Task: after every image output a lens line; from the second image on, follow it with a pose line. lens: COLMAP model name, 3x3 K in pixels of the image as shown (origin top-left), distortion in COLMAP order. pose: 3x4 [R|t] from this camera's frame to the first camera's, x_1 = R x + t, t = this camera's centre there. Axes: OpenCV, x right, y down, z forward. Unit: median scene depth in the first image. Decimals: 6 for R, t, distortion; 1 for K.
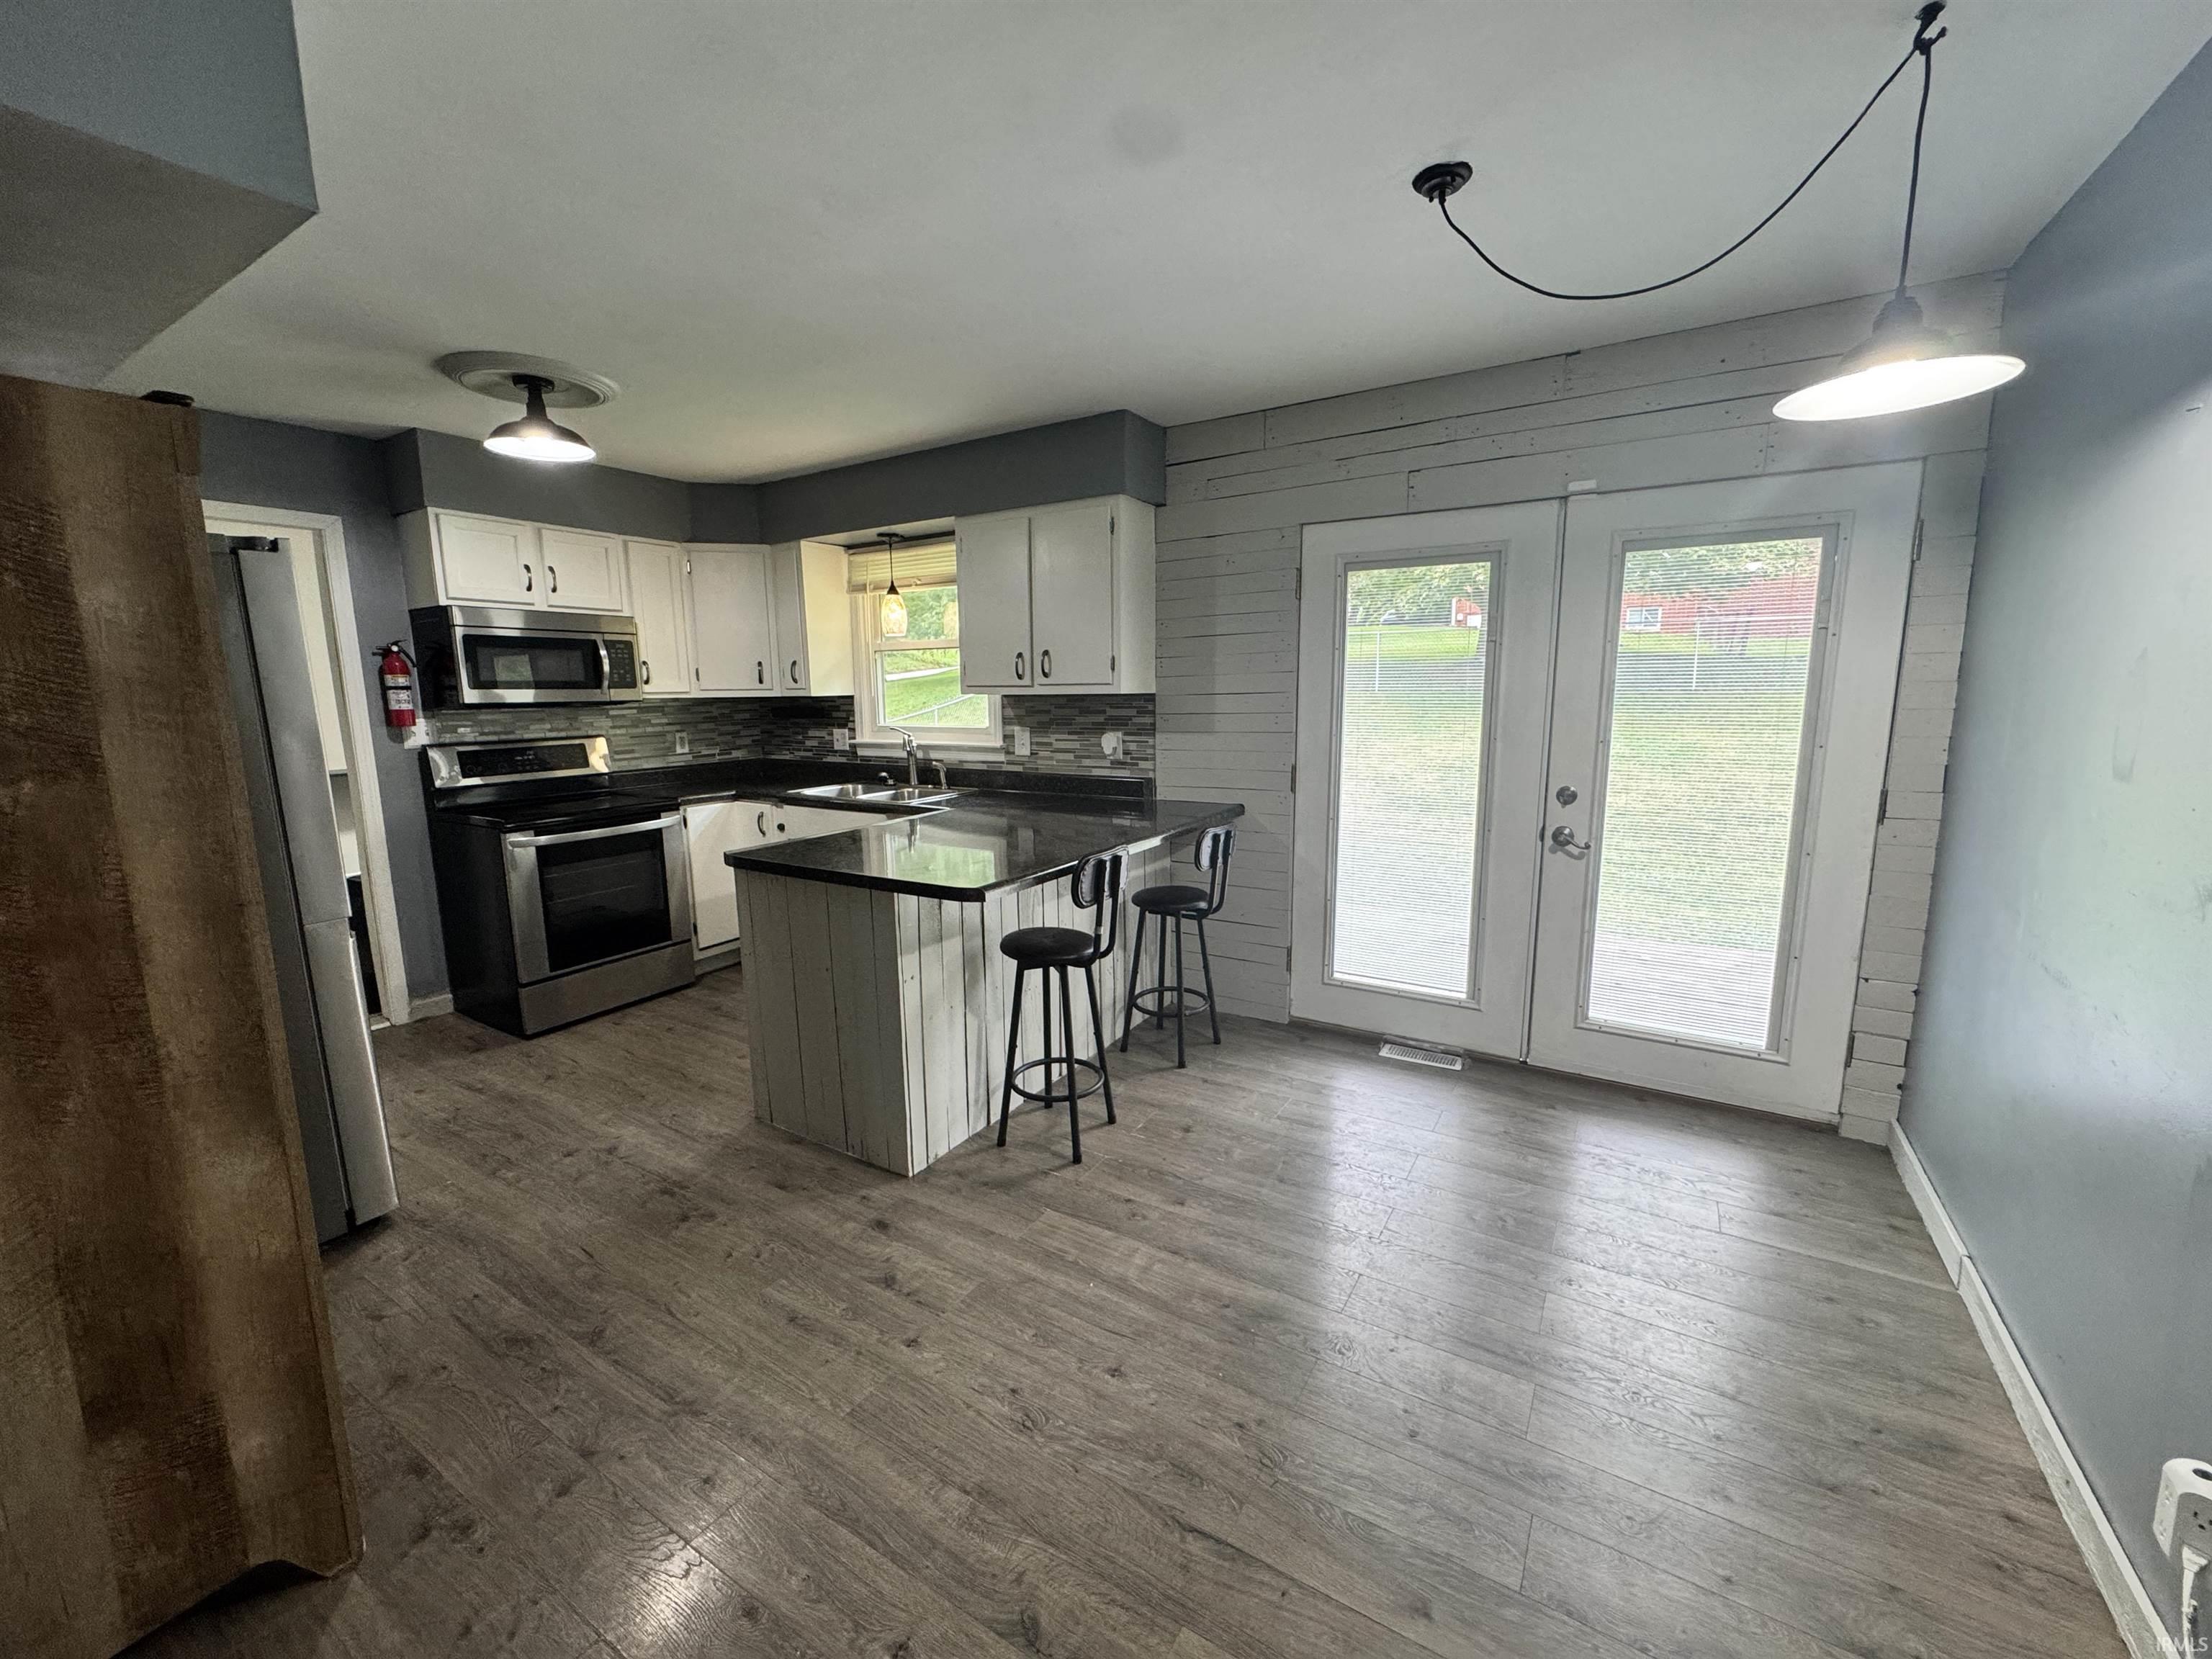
lens RADIAL K [[883.1, 0, 1106.4], [0, 883.1, 838.3], [0, 0, 1]] dist [-0.003931, 0.000518]
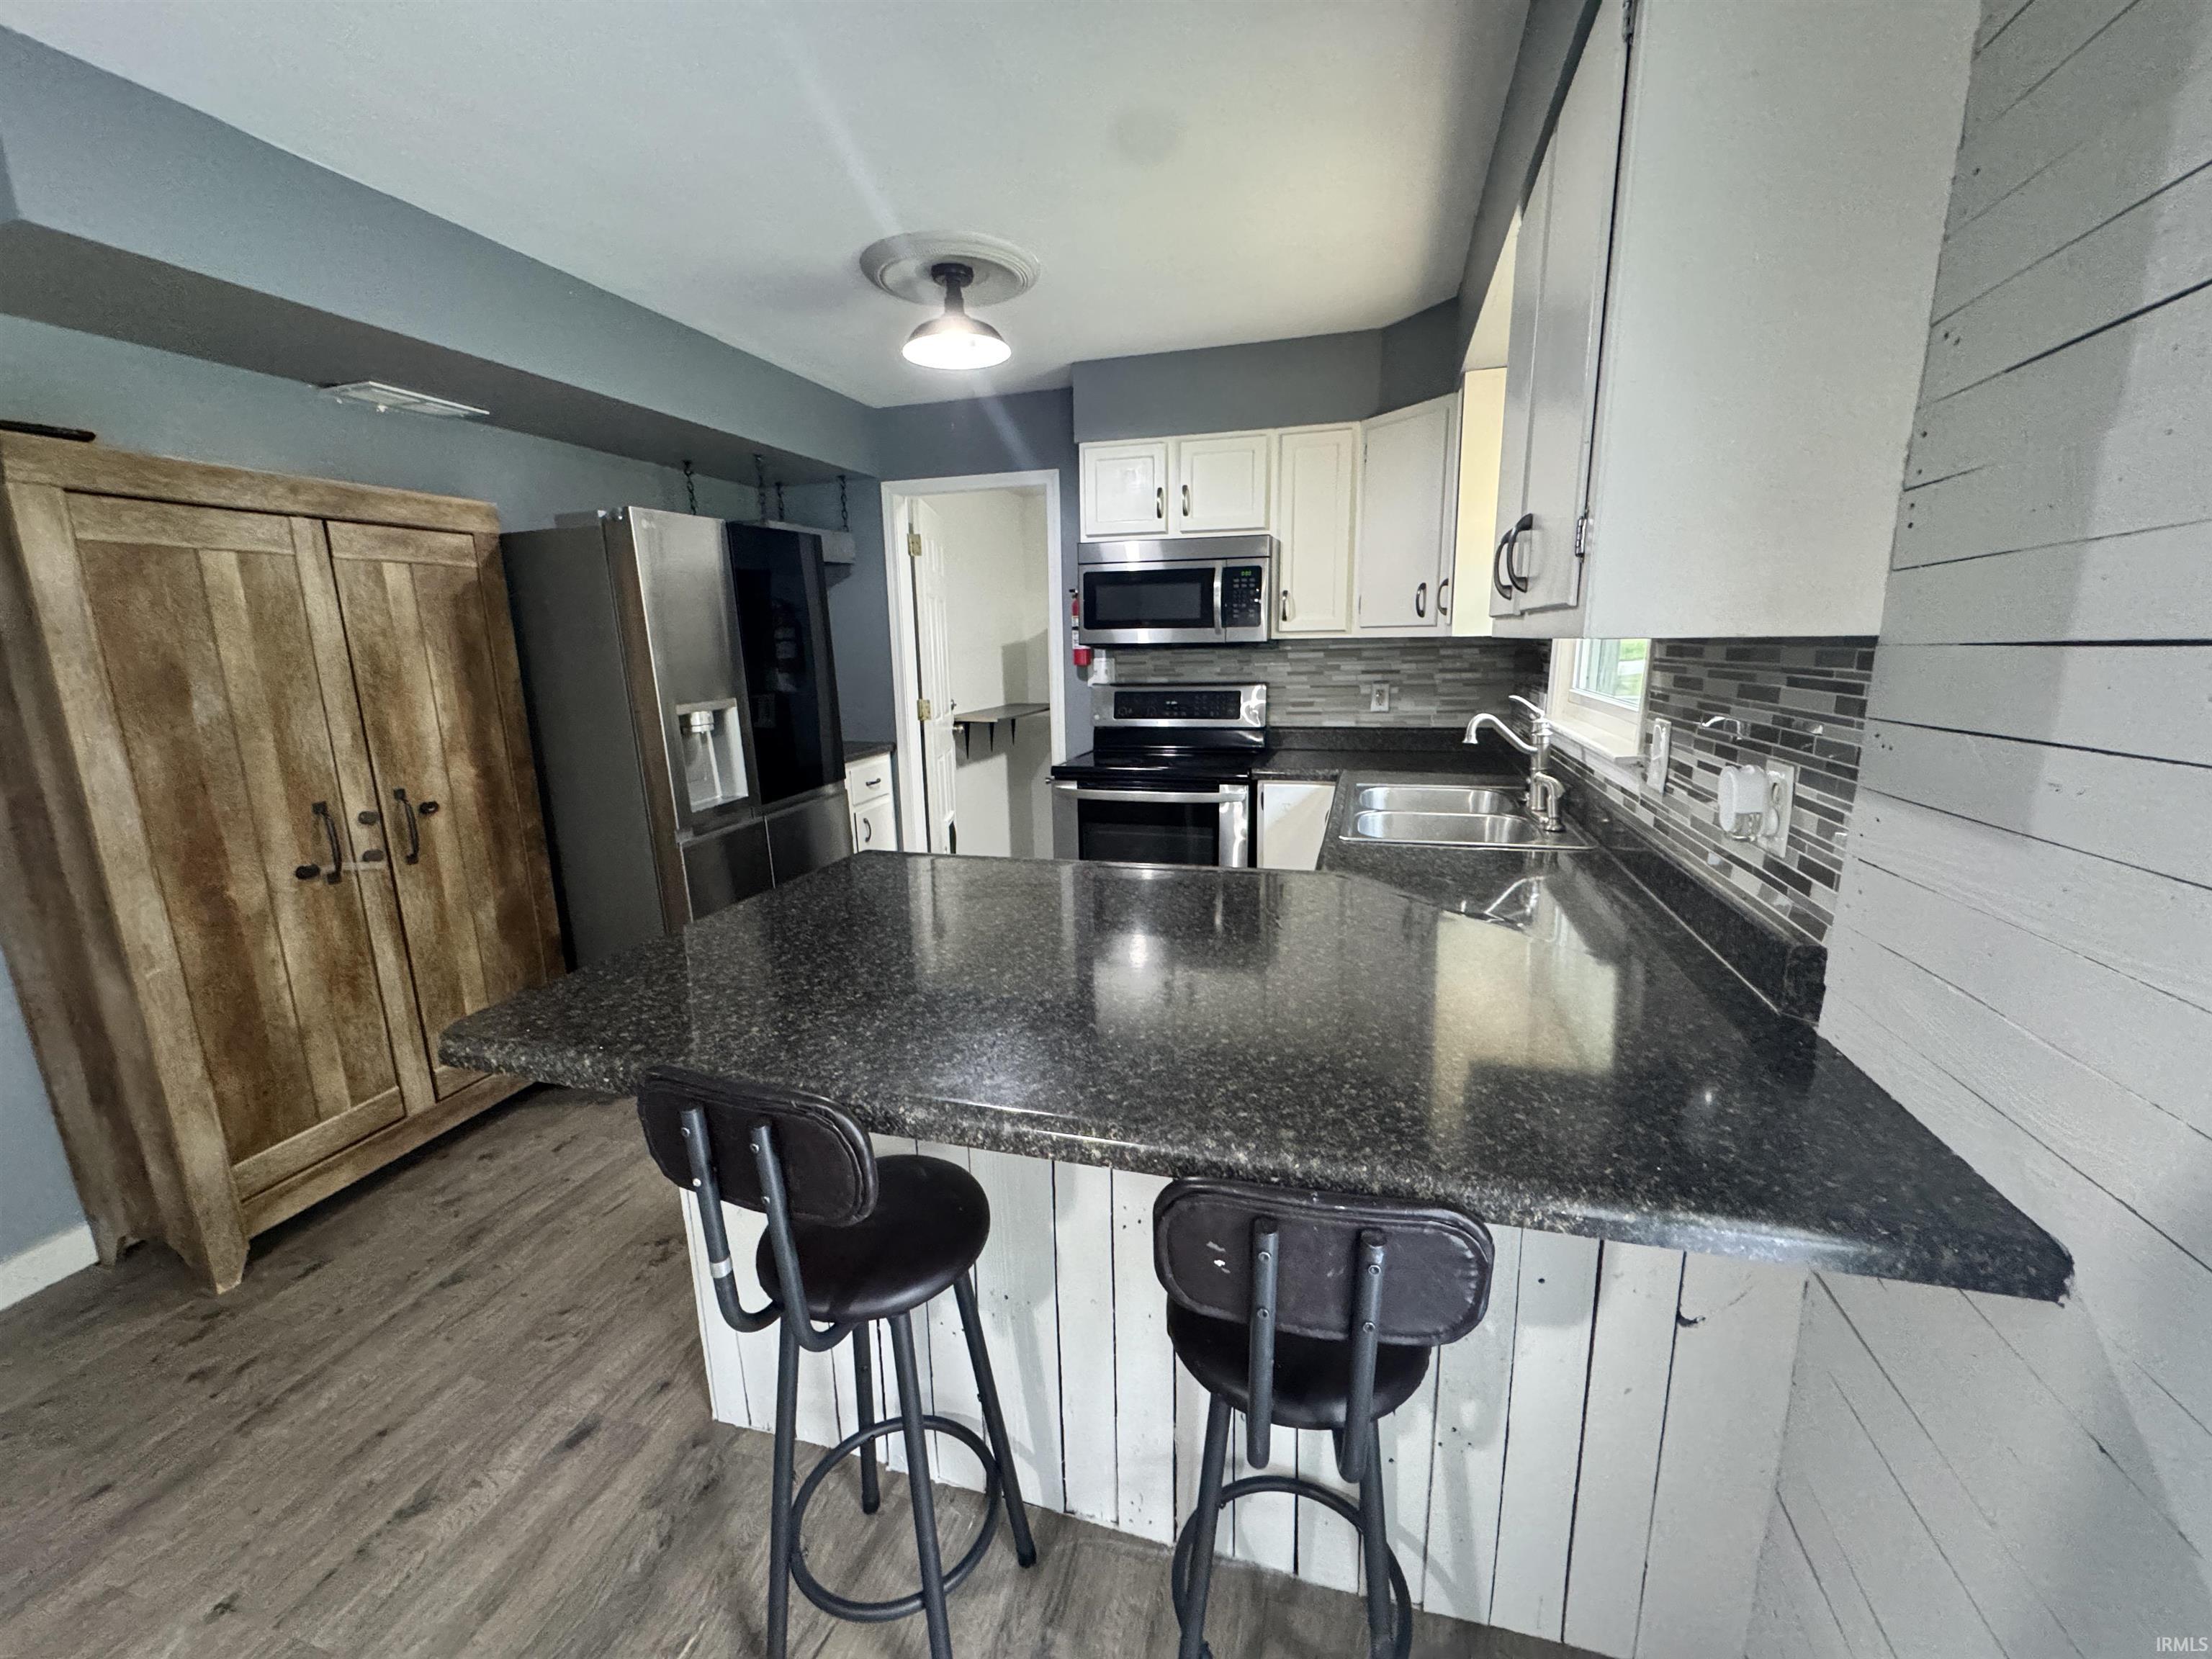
lens RADIAL K [[883.1, 0, 1108.9], [0, 883.1, 838.2], [0, 0, 1]] dist [-0.003931, 0.000518]
pose [[0.277774, 0.218458, -0.935477, 0.243931], [-0.148527, 0.971857, 0.182851, -0.120428], [0.949095, 0.088153, 0.302403, 0.711067]]
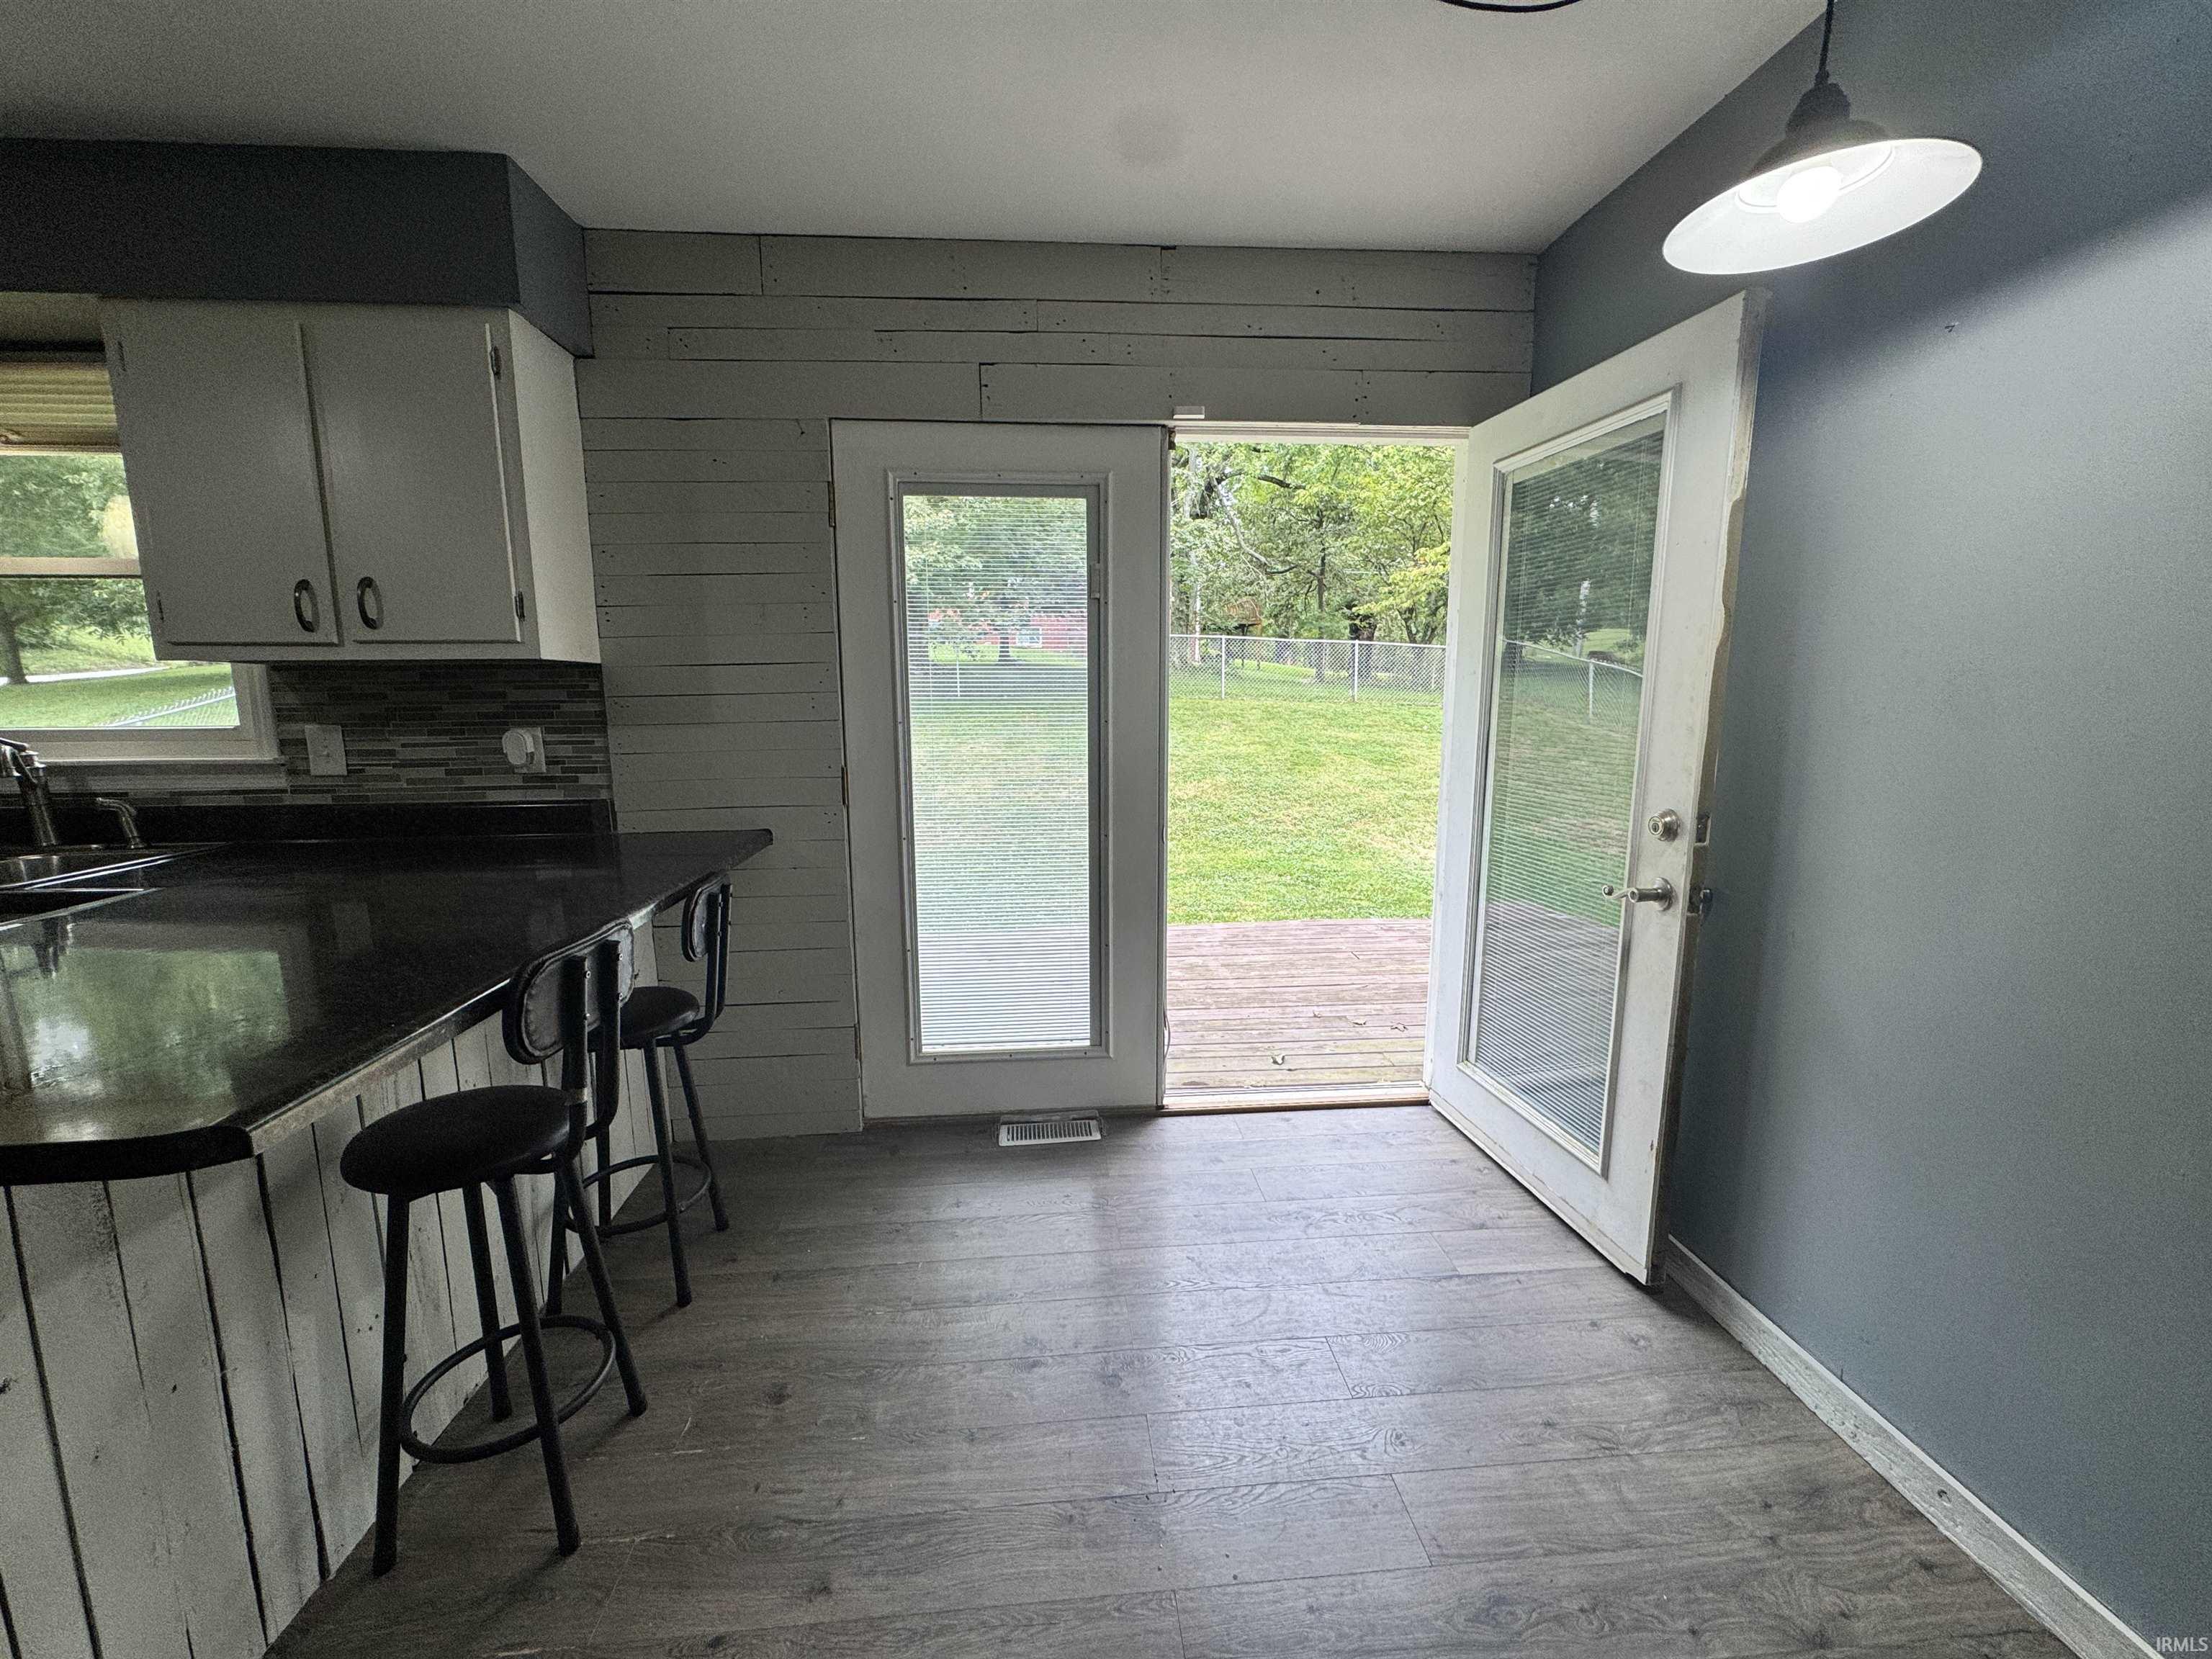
lens RADIAL K [[883.1, 0, 1109.1], [0, 883.1, 832.1], [0, 0, 1]] dist [-0.003931, 0.000518]
pose [[0.804298, -0.086905, 0.587837, -0.031810], [0.098466, 0.995063, 0.012385, -0.018377], [-0.586011, 0.047921, 0.808885, 0.290212]]
